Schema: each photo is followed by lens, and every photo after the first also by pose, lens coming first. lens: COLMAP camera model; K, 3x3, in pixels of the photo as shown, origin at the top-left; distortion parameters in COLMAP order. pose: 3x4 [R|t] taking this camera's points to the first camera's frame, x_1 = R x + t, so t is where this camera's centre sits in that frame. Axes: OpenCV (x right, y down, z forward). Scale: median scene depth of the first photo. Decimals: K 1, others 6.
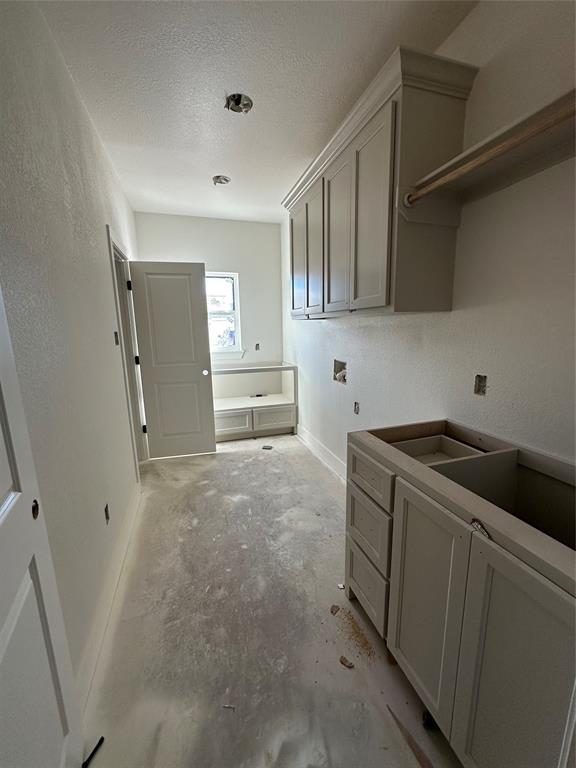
lens RADIAL K [[304.5, 0, 288.0], [0, 304.5, 384.0], [0, 0, 1]] dist [-0.001641, 0.000071]
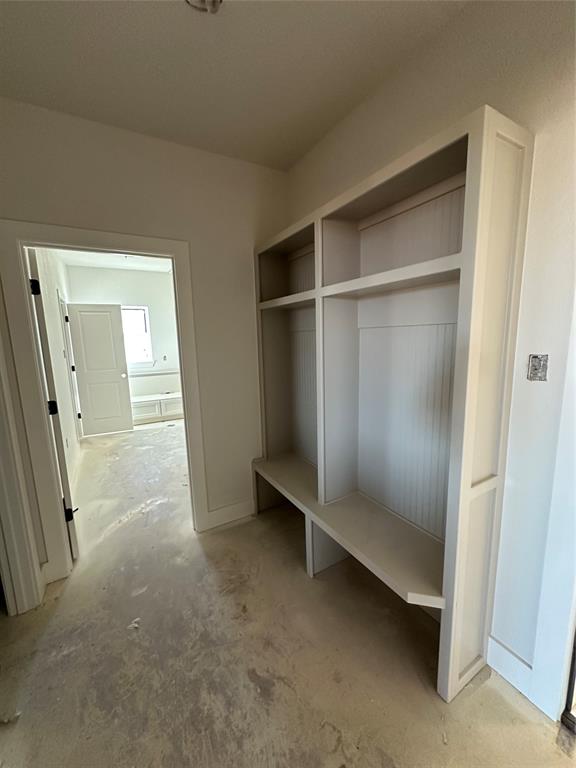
lens RADIAL K [[304.5, 0, 288.0], [0, 304.5, 384.0], [0, 0, 1]] dist [-0.001641, 0.000071]
pose [[0.977579, -0.040933, 0.206551, 0.220579], [0.049102, 0.998195, -0.034576, 0.100011], [-0.204763, 0.043943, 0.977825, -0.662618]]
